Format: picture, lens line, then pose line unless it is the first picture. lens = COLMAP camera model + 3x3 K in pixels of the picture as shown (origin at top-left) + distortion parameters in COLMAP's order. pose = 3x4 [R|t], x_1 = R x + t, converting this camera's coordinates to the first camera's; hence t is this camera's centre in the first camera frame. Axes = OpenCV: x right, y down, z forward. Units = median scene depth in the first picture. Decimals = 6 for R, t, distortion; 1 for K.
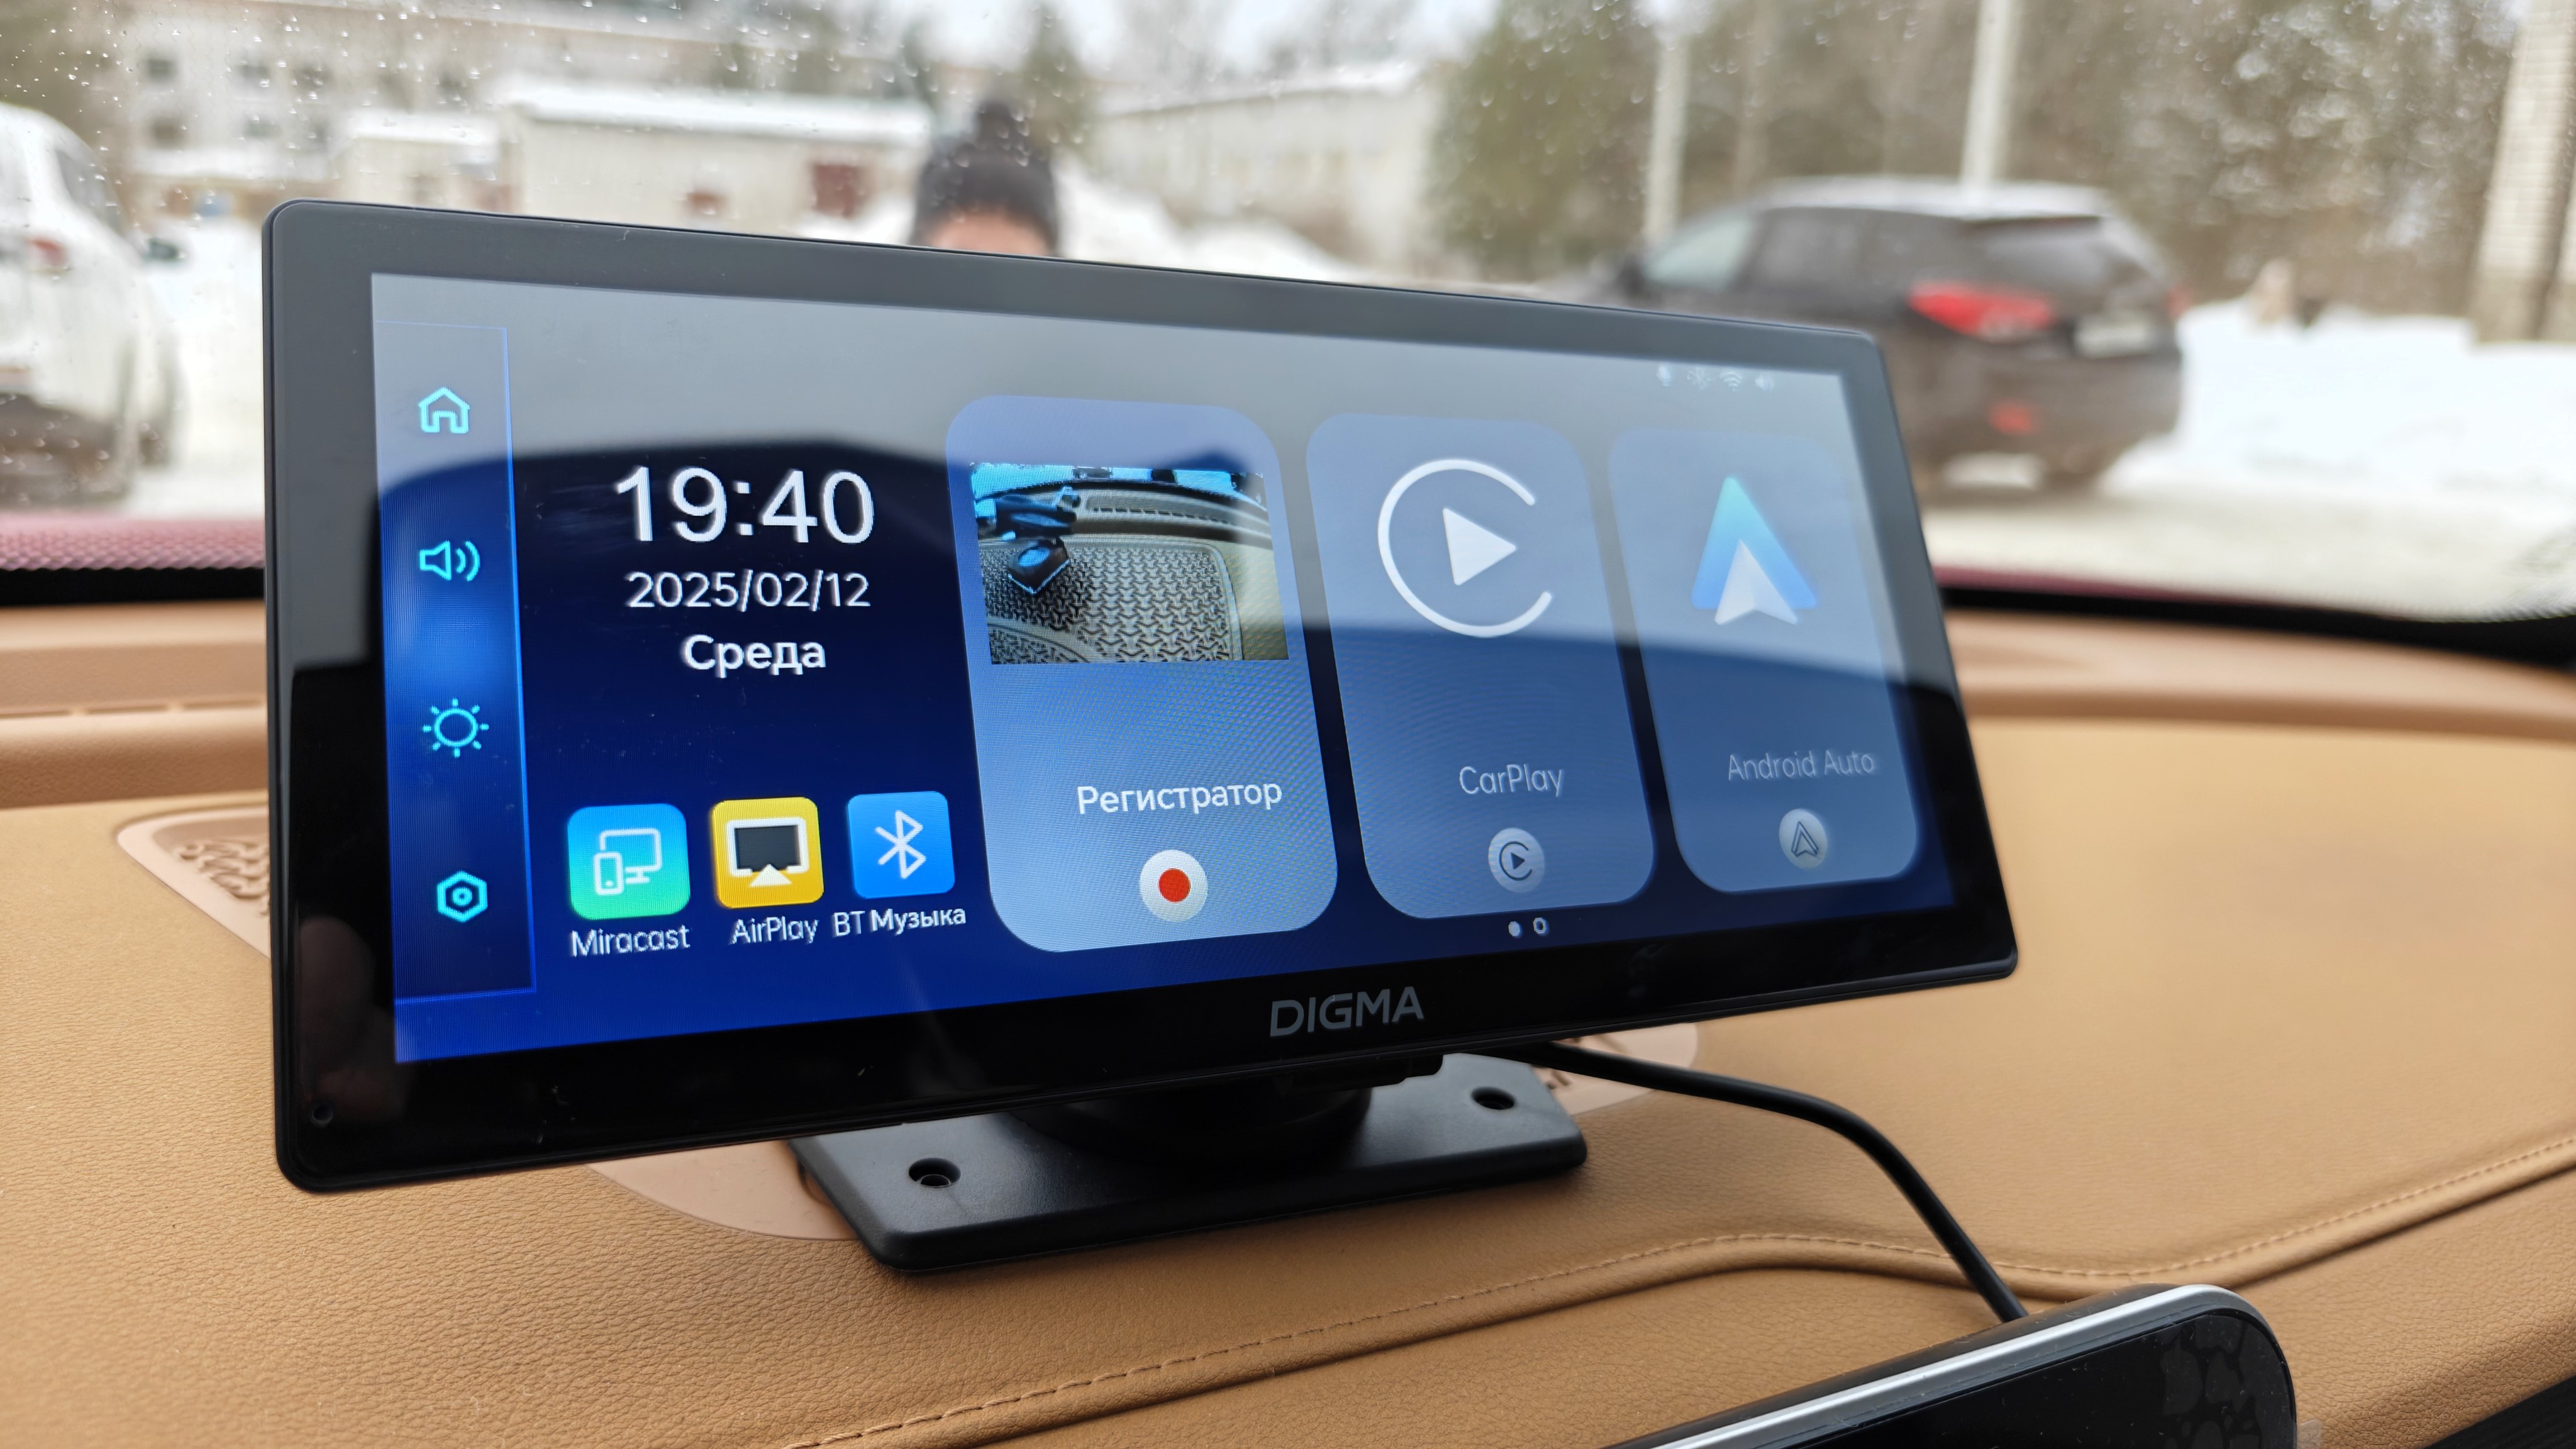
lens RADIAL K [[1818.3, 0, 1288.4], [0, 1818.3, 724.4], [0, 0, 1]] dist [-0.029531, -0.013169]
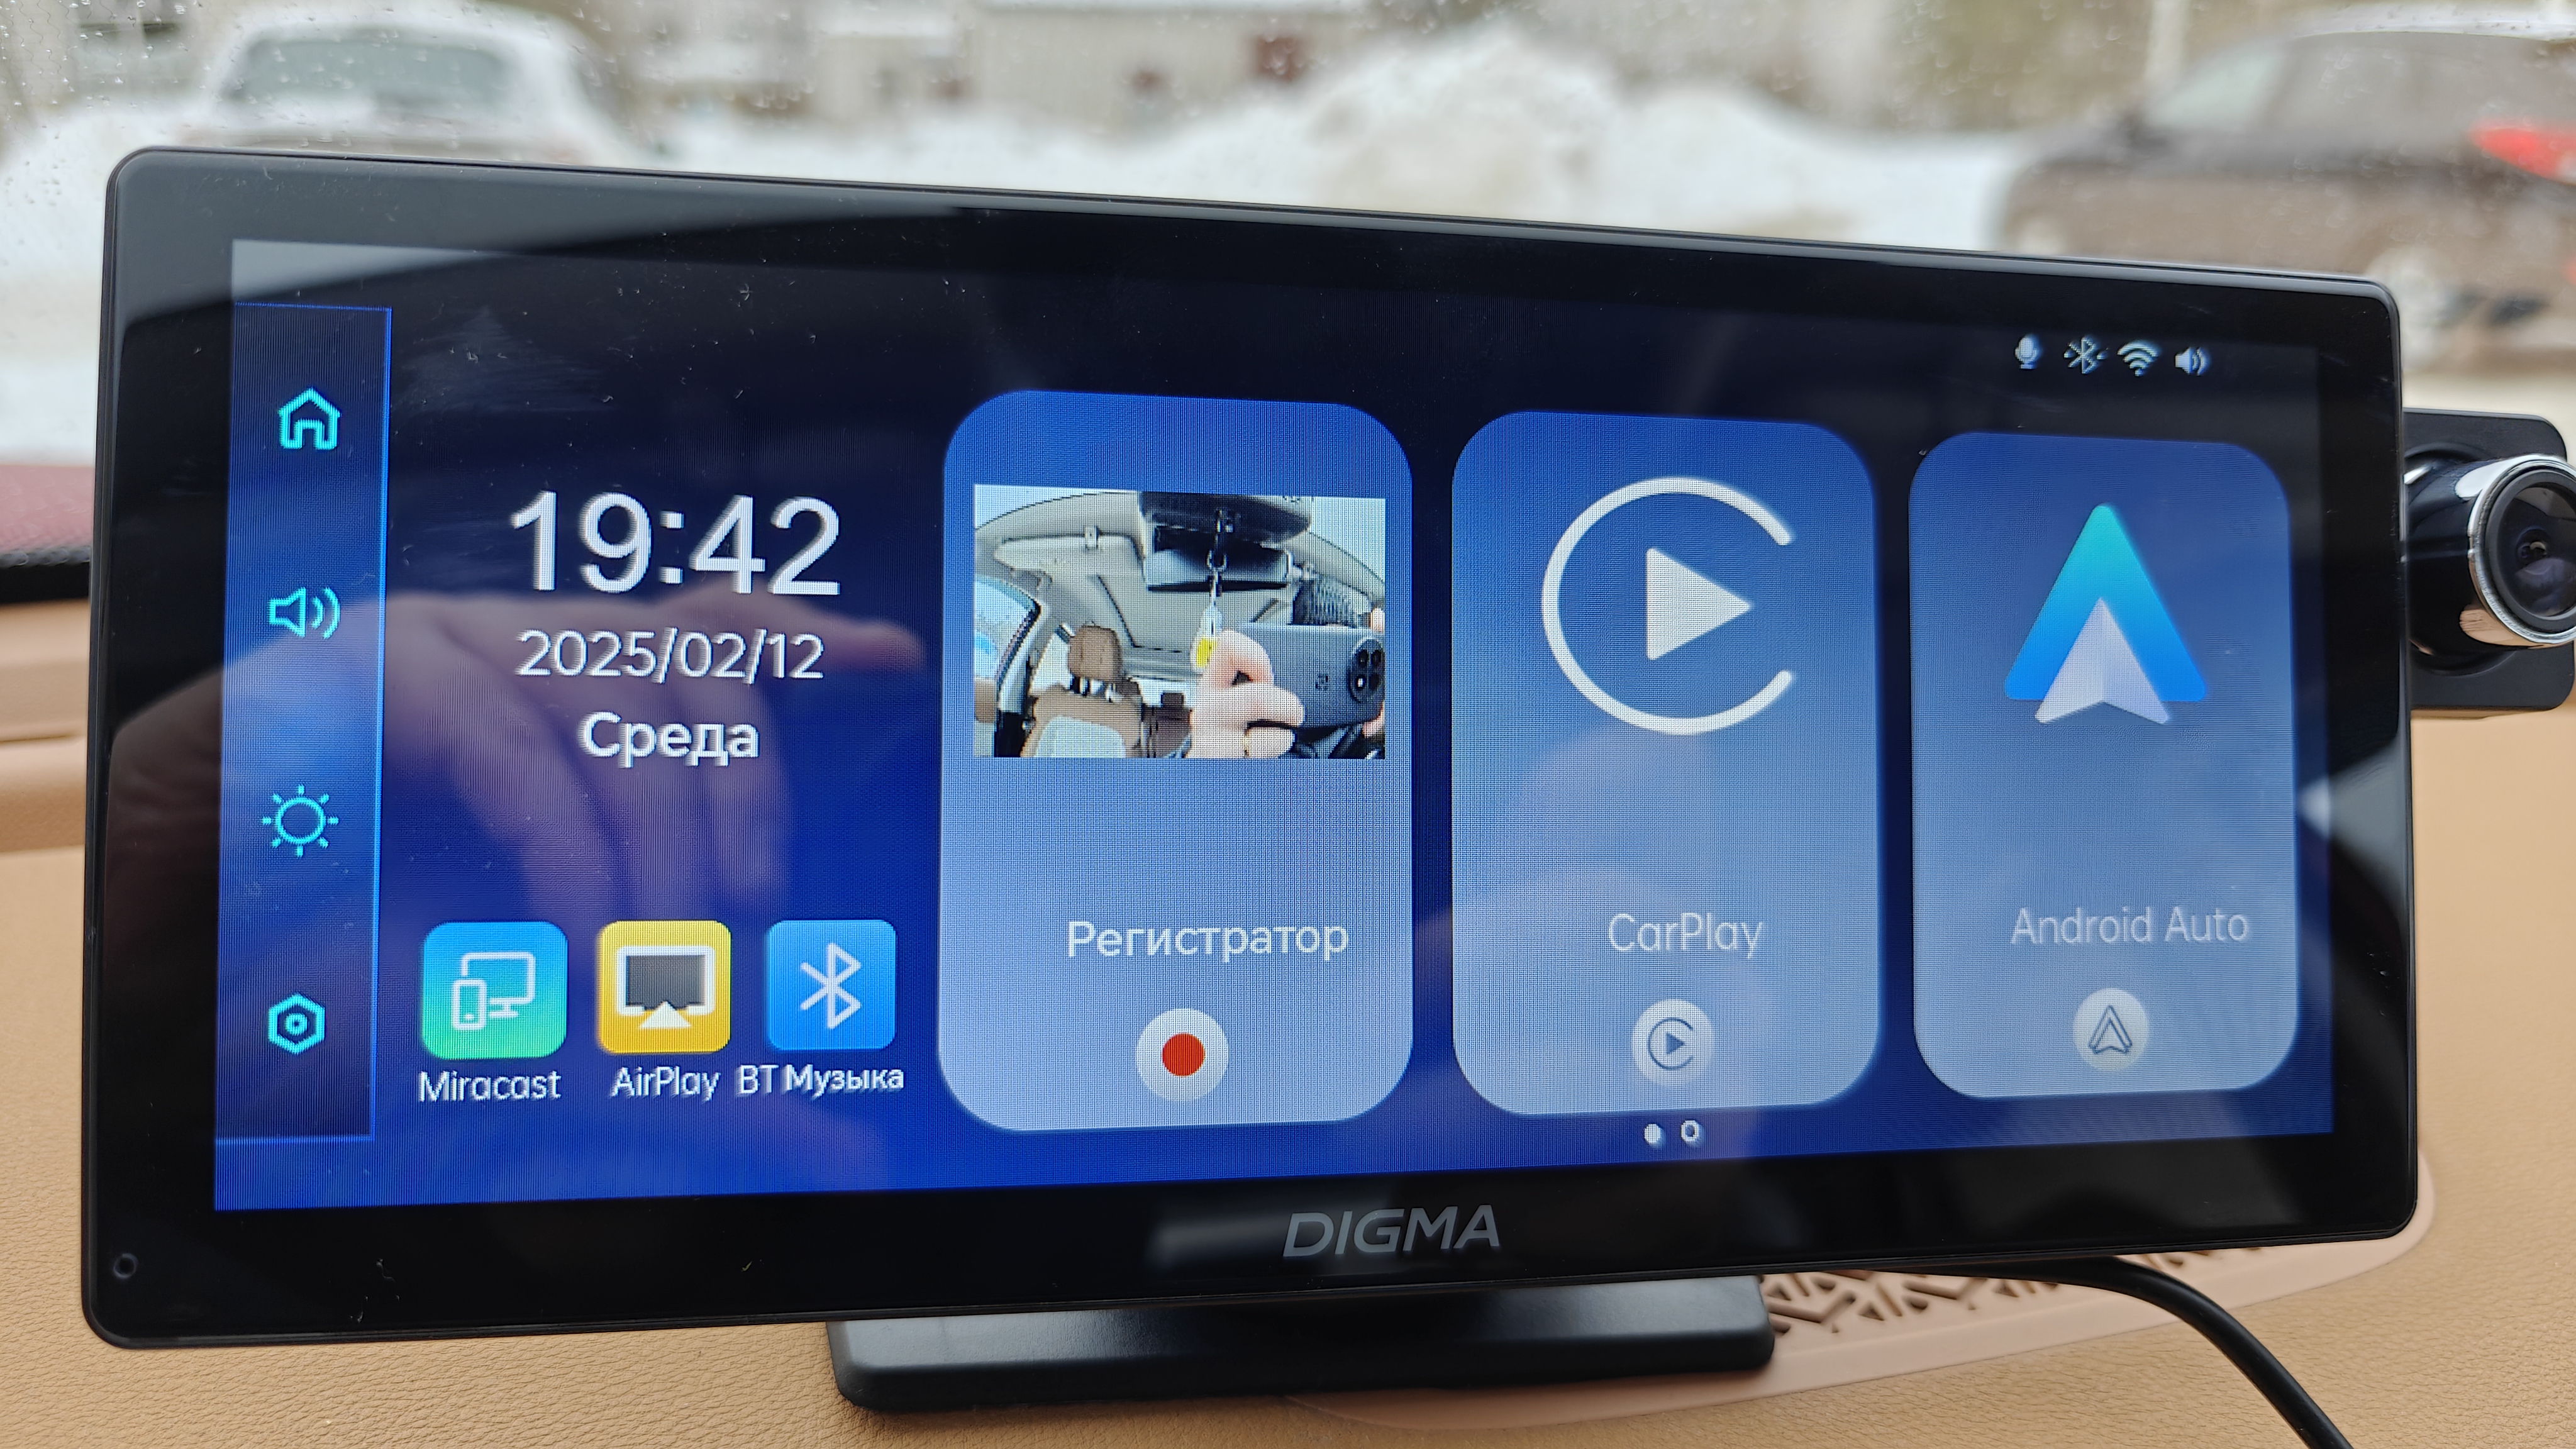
lens RADIAL K [[1818.3, 0, 1288.0], [0, 1818.3, 748.1], [0, 0, 1]] dist [-0.029531, -0.013169]
pose [[0.958624, 0.129533, -0.253499, 0.171181], [-0.077872, 0.975837, 0.204155, -0.215749], [0.273818, -0.175967, 0.945547, 0.305778]]
